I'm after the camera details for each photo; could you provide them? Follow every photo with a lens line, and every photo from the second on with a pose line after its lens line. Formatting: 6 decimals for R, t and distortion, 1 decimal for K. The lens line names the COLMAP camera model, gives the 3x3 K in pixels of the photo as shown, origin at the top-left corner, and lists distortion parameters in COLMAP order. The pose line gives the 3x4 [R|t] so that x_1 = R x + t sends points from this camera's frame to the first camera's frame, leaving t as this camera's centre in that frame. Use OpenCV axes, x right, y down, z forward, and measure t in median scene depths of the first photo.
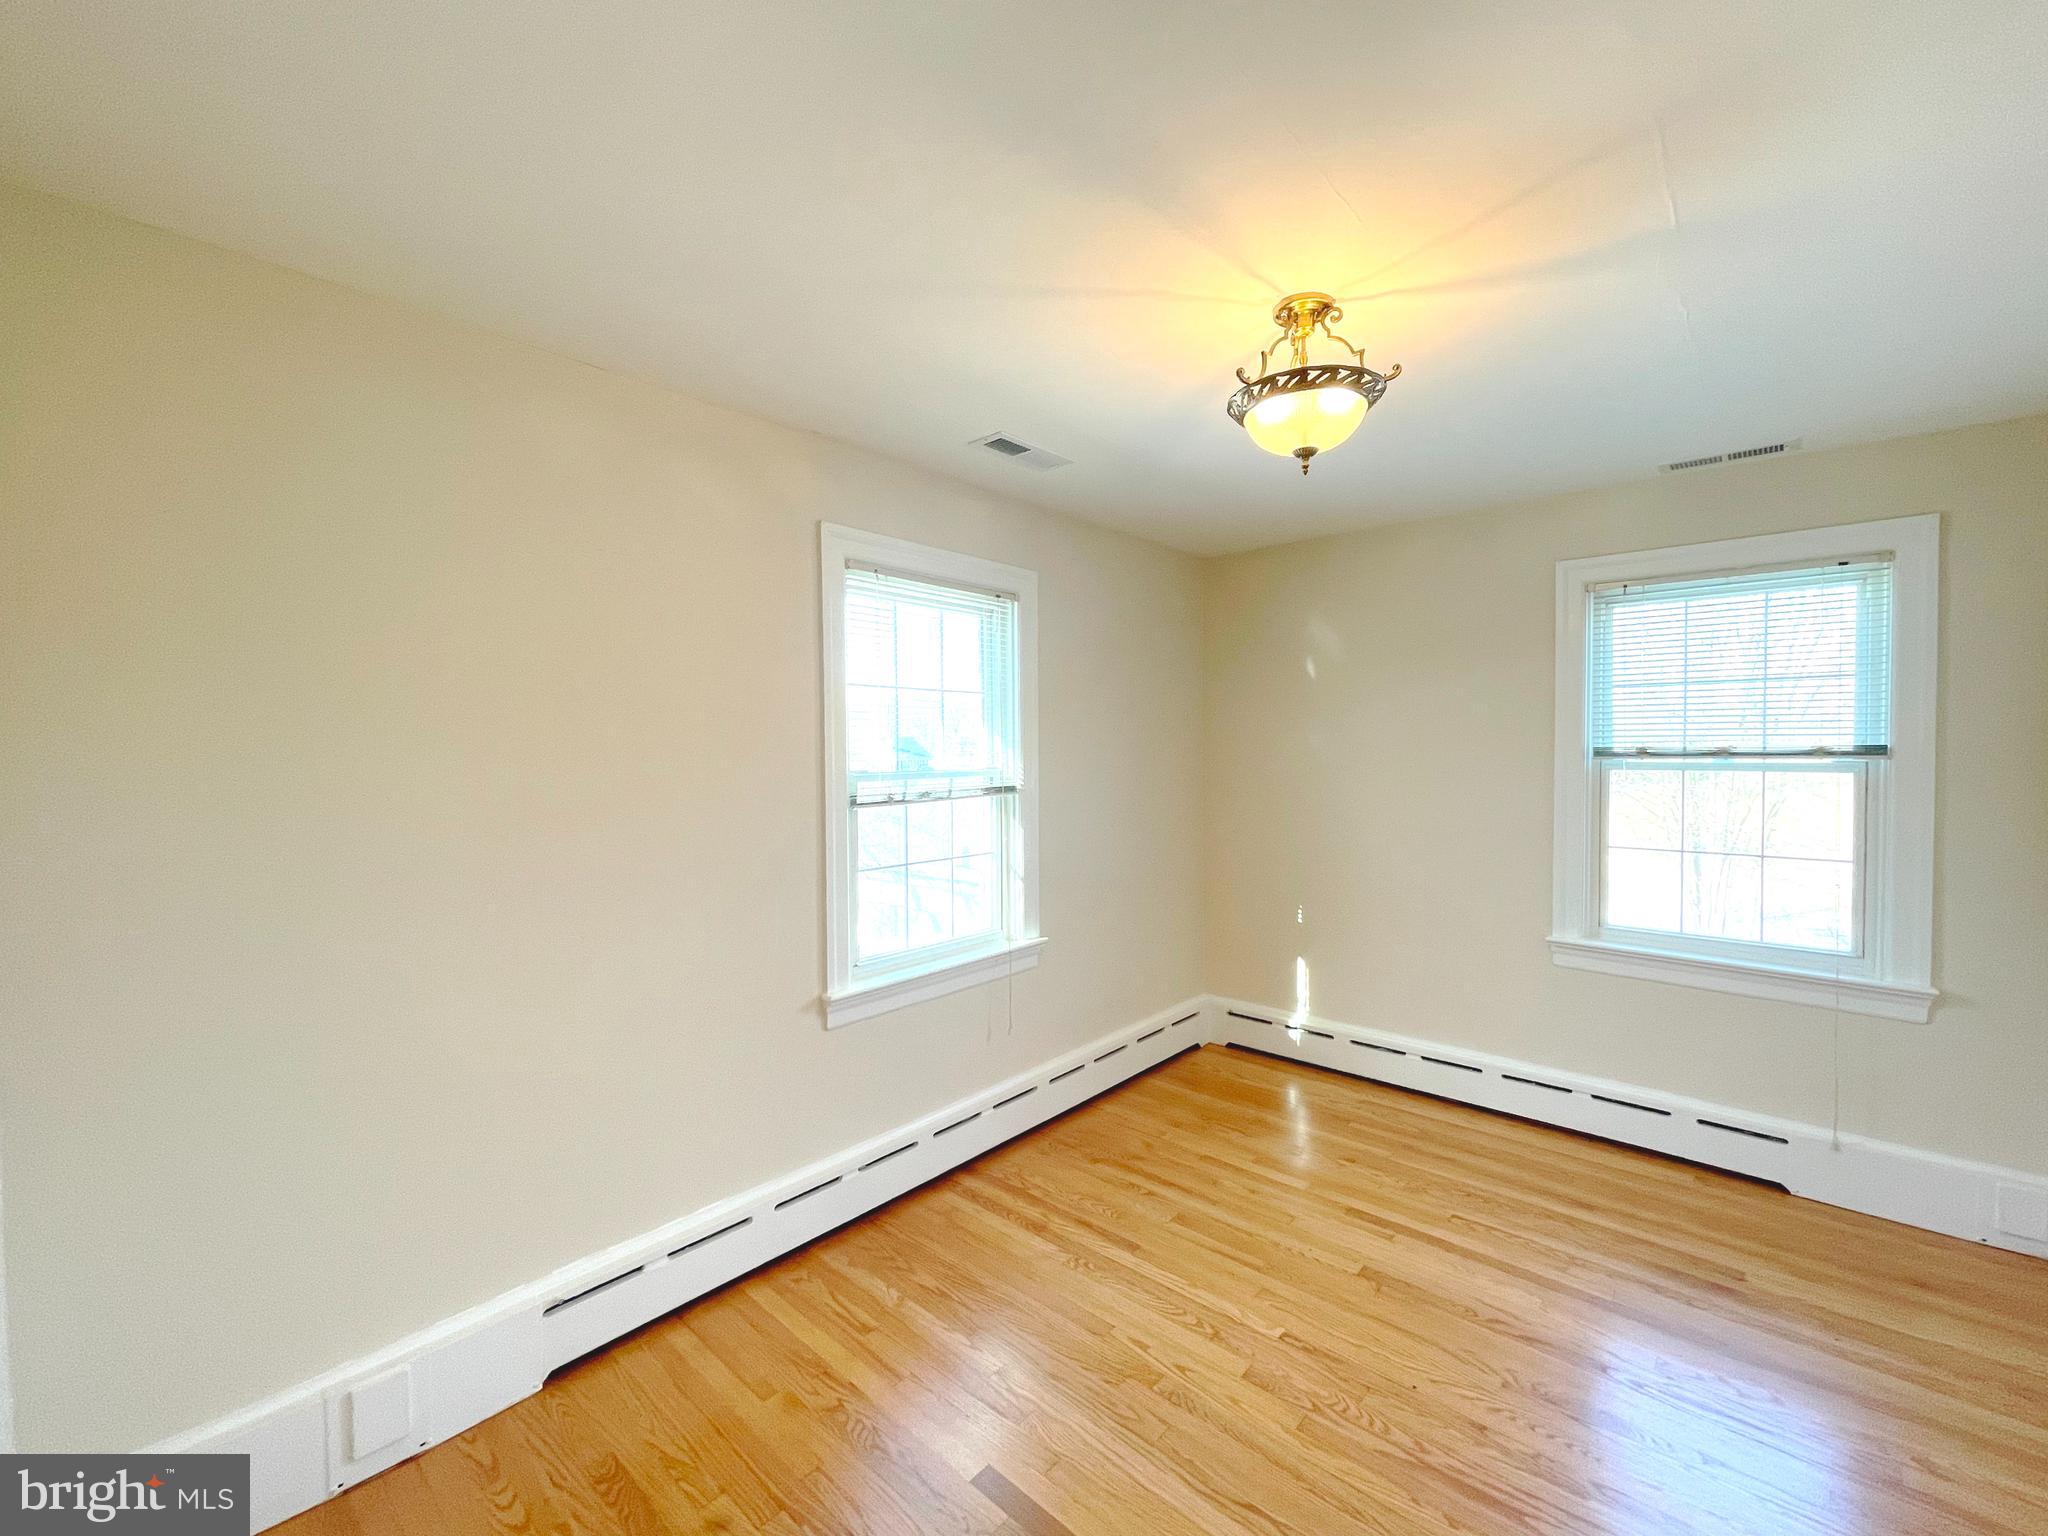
lens RADIAL K [[830.7, 0, 1011.1], [0, 830.7, 768.1], [0, 0, 1]] dist [-0.000826, -0.000726]
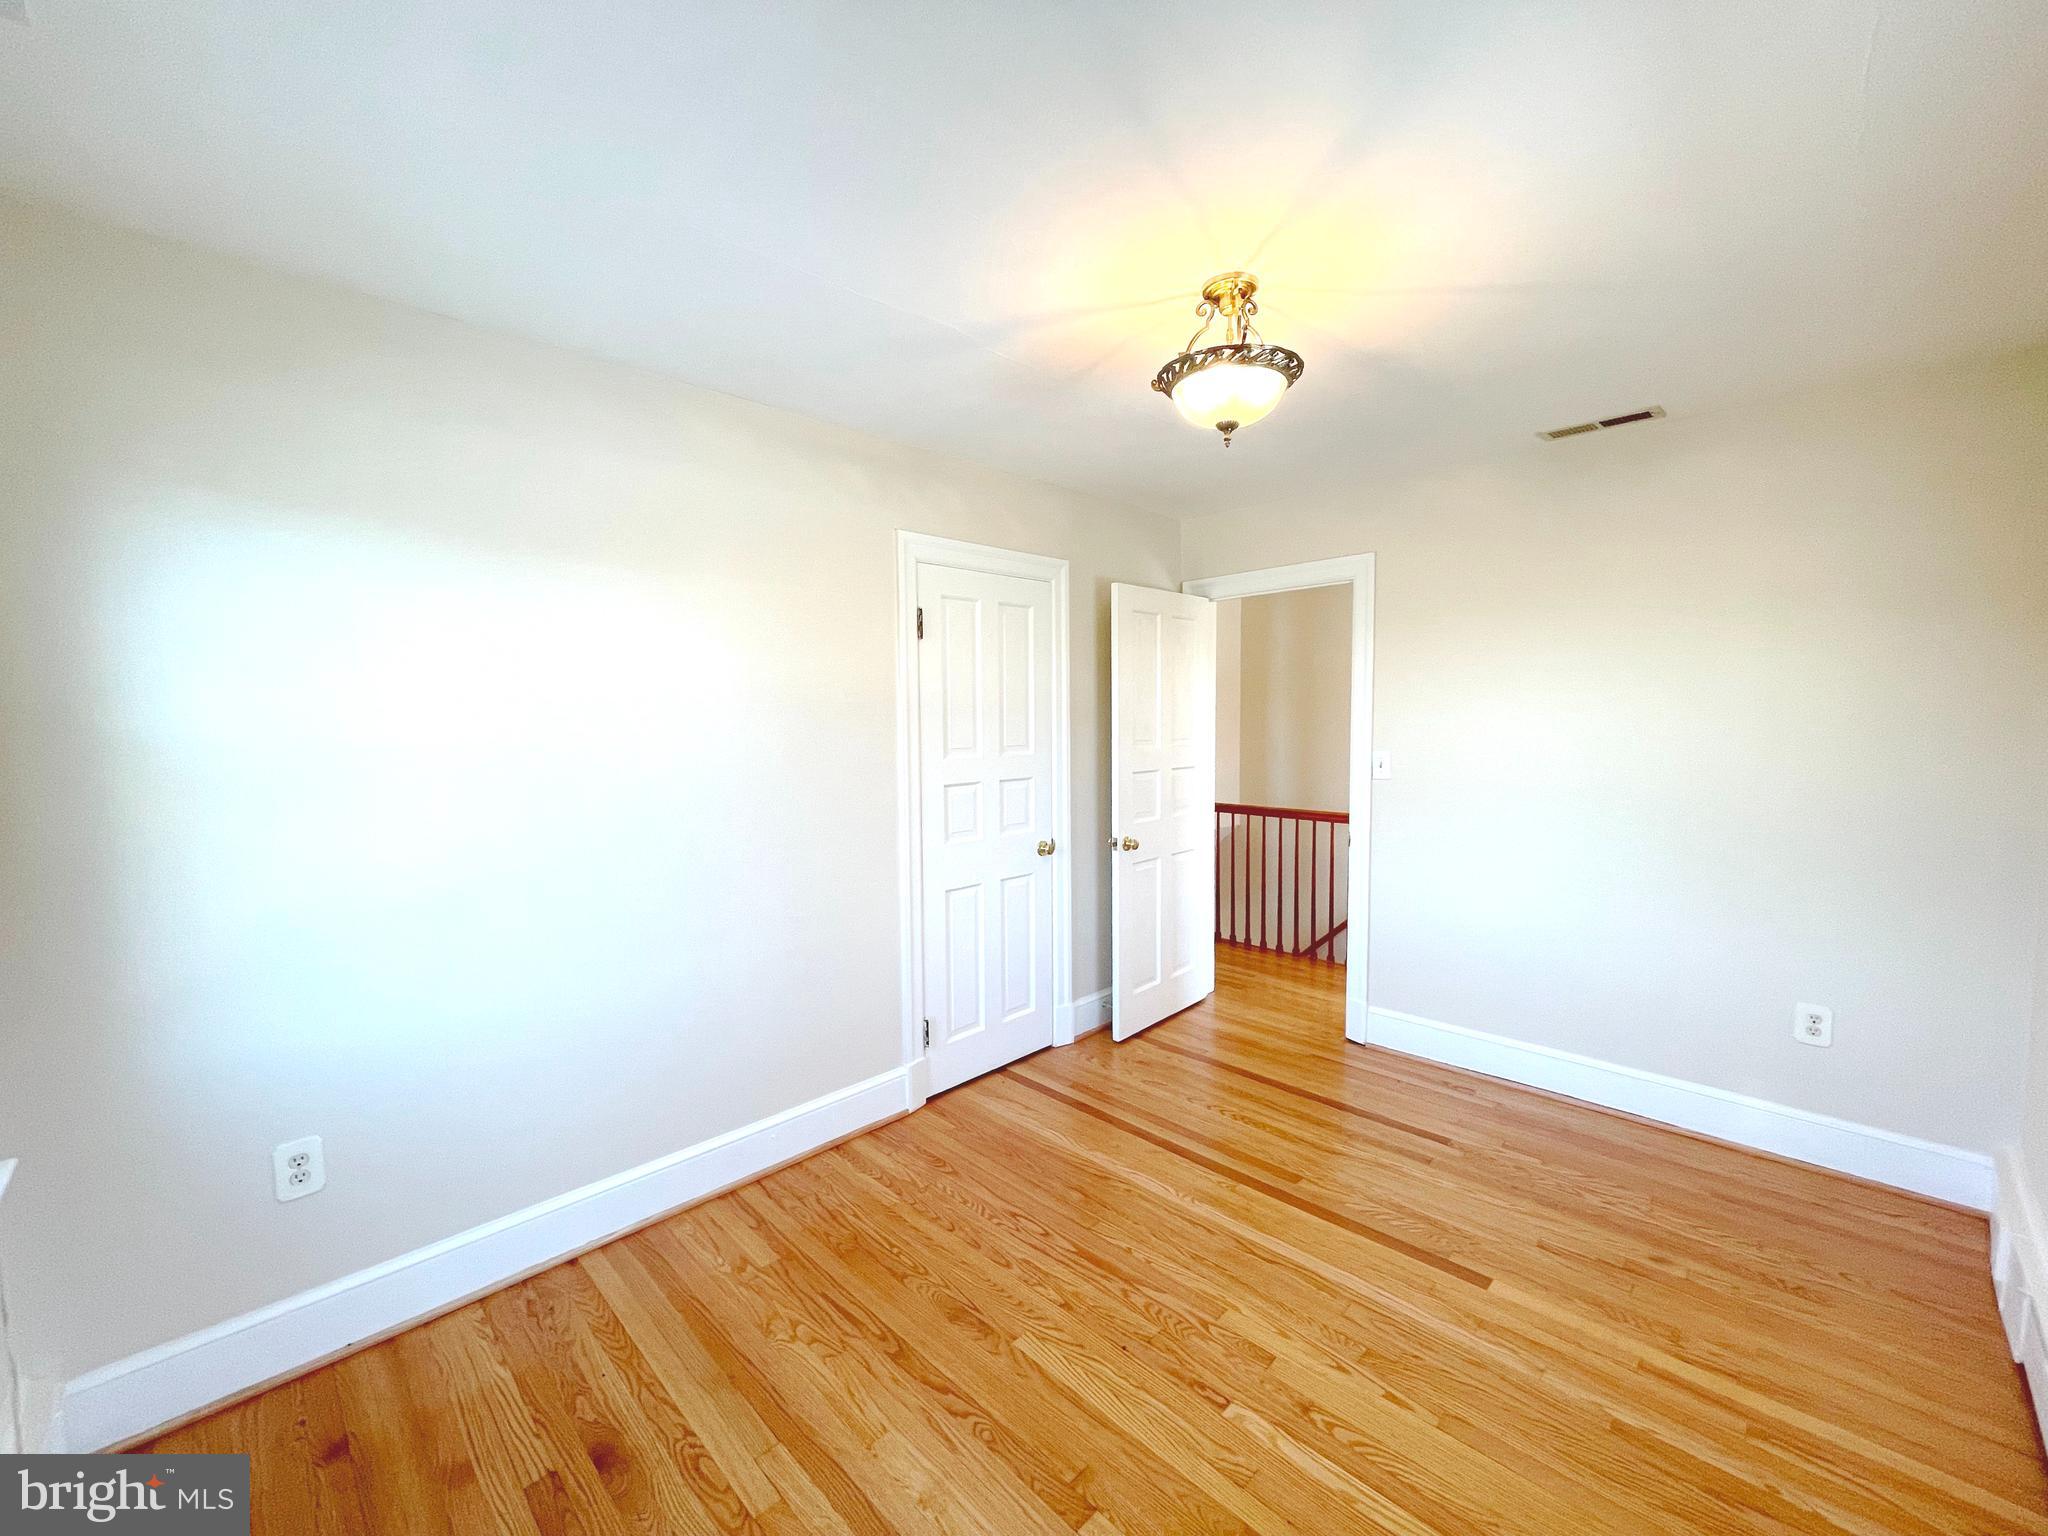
lens RADIAL K [[830.7, 0, 1011.1], [0, 830.7, 768.1], [0, 0, 1]] dist [-0.000826, -0.000726]
pose [[-0.998808, 0.016467, 0.045952, 0.538852], [0.019660, 0.997357, 0.069941, -0.024117], [-0.044679, 0.070761, -0.996492, 1.959314]]
